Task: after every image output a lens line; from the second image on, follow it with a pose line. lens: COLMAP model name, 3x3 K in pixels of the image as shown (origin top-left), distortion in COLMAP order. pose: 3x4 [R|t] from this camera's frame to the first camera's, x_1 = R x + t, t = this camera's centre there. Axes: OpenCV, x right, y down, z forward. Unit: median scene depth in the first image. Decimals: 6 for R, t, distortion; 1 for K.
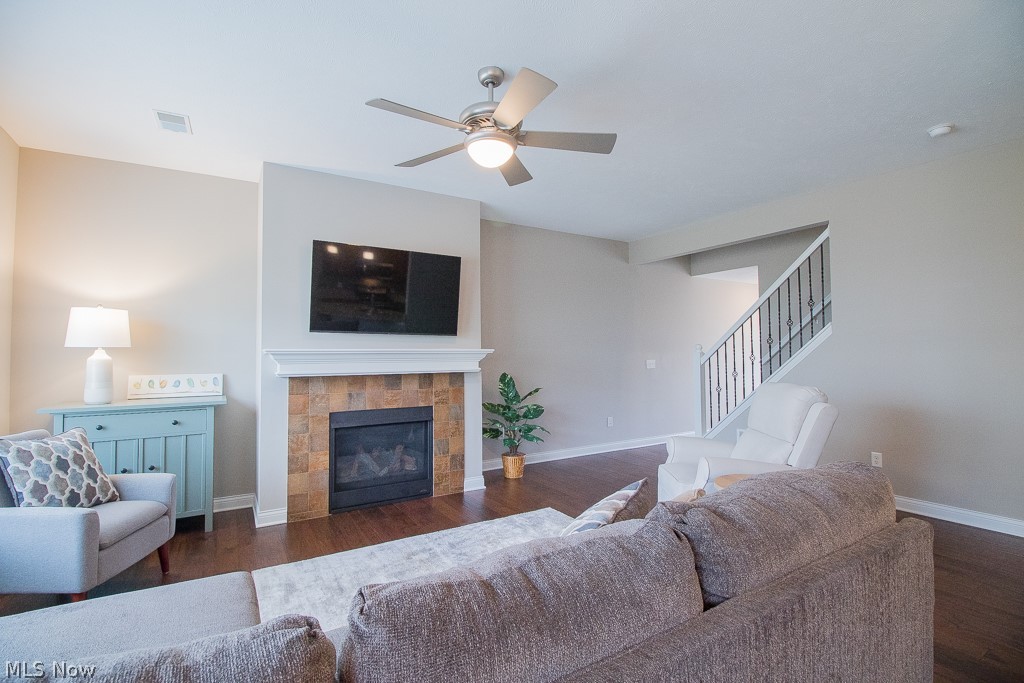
lens RADIAL K [[475.1, 0, 511.7], [0, 475.1, 332.9], [0, 0, 1]] dist [-0.012001, -0.005568]
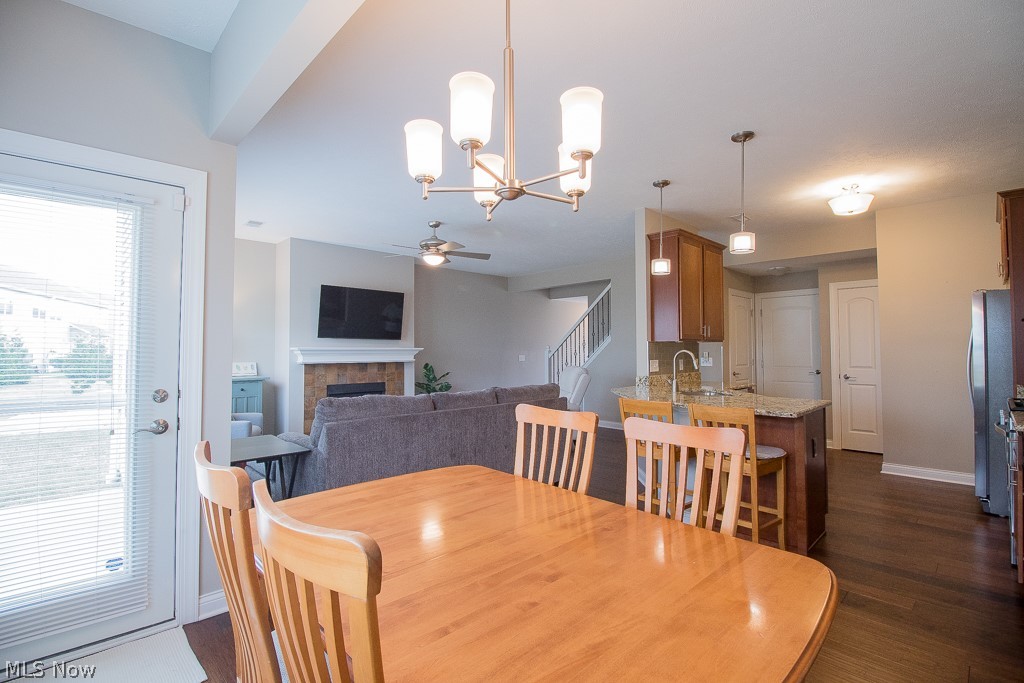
lens RADIAL K [[475.1, 0, 509.0], [0, 475.1, 331.5], [0, 0, 1]] dist [-0.012001, -0.005568]
pose [[0.978447, 0.012354, 0.206126, -0.099568], [-0.012616, 0.999920, -0.000043, -0.031687], [-0.206110, -0.002559, 0.978525, -0.794498]]
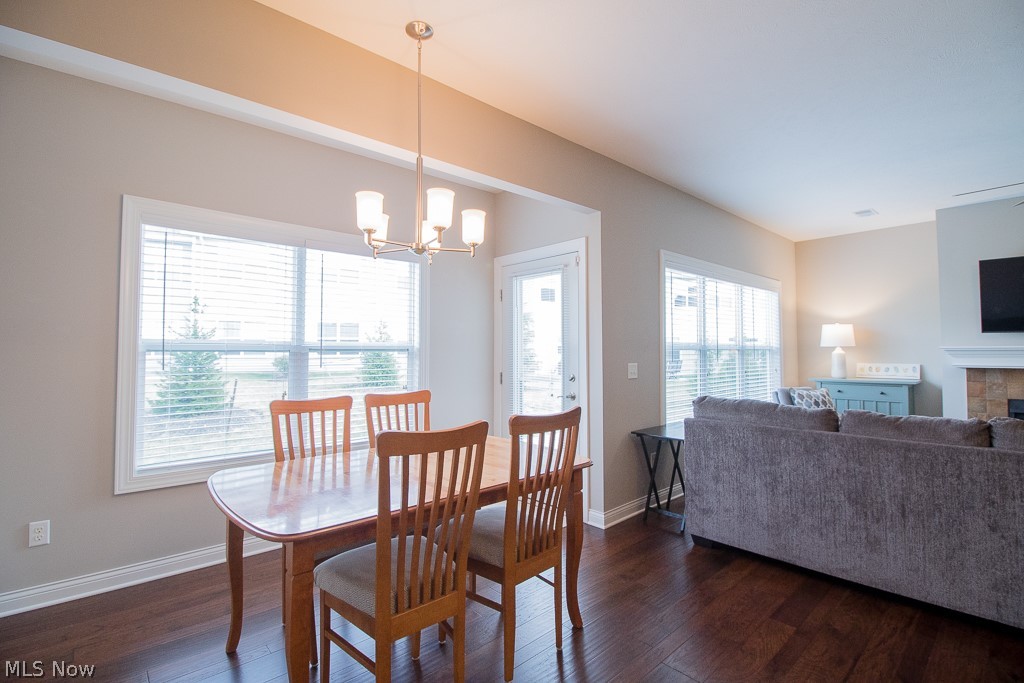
lens RADIAL K [[475.1, 0, 518.0], [0, 475.1, 339.3], [0, 0, 1]] dist [-0.012001, -0.005568]
pose [[0.186495, -0.018605, -0.982280, 0.550564], [0.040713, 0.999108, -0.011194, -0.021249], [0.981612, -0.037904, 0.187086, -0.440679]]
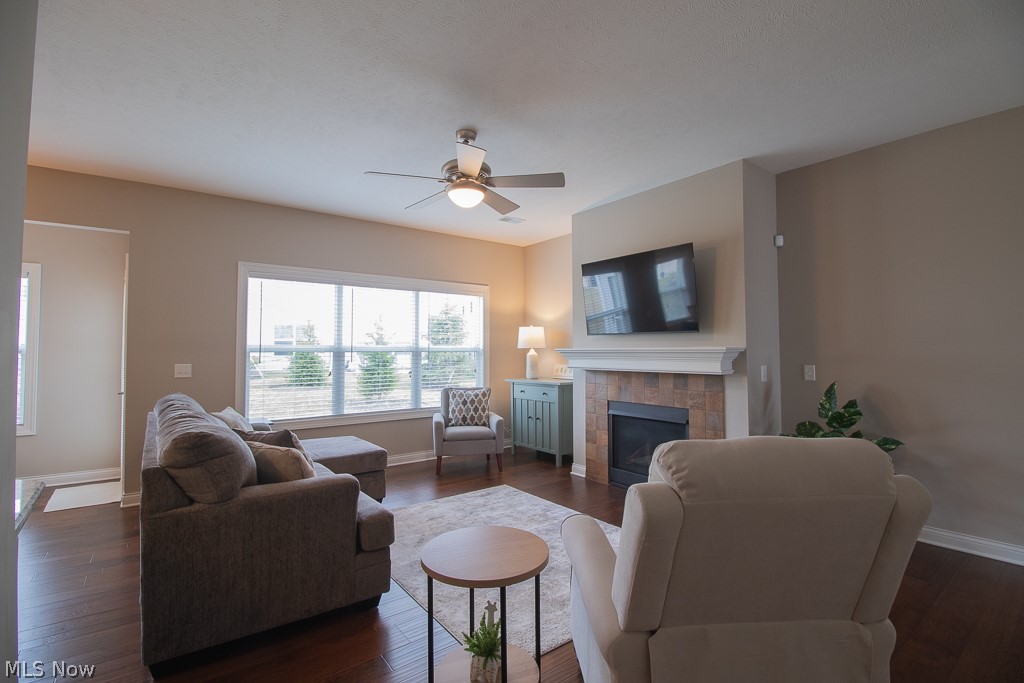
lens RADIAL K [[475.1, 0, 520.9], [0, 475.1, 335.6], [0, 0, 1]] dist [-0.012001, -0.005568]
pose [[0.111242, -0.027734, -0.993406, 0.813344], [0.042248, 0.998839, -0.023155, 0.020103], [0.992895, -0.039393, 0.112284, 0.649925]]
